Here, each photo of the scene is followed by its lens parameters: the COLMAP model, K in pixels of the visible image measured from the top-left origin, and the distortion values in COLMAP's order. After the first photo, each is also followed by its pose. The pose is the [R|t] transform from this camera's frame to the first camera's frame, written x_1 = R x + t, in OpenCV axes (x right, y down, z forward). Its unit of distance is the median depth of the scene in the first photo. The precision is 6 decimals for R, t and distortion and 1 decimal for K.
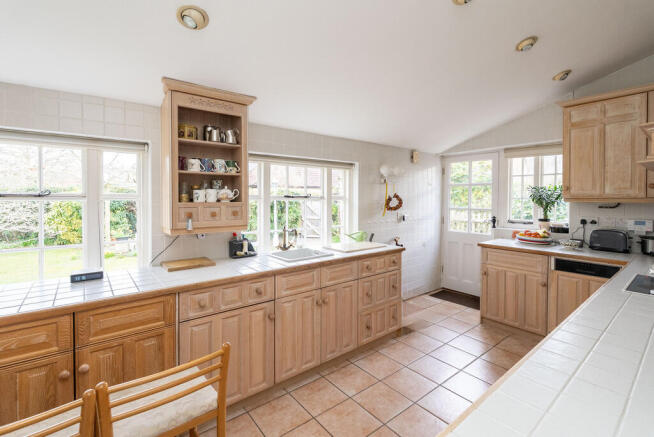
lens RADIAL K [[300.6, 0, 327.2], [0, 300.6, 198.2], [0, 0, 1]] dist [-0.002339, -0.000539]
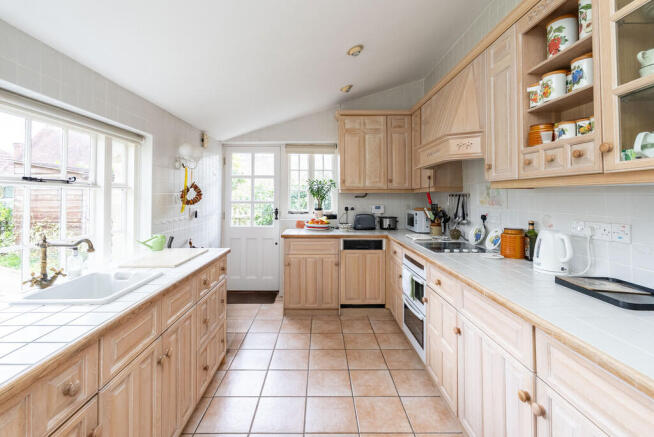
lens RADIAL K [[307.4, 0, 324.6], [0, 307.4, 189.5], [0, 0, 1]] dist [0.001750, 0.000070]
pose [[0.618918, 0.012786, 0.785351, -0.208606], [0.005564, 0.999771, -0.020663, 0.022661], [-0.785436, 0.017158, 0.618705, 0.262837]]
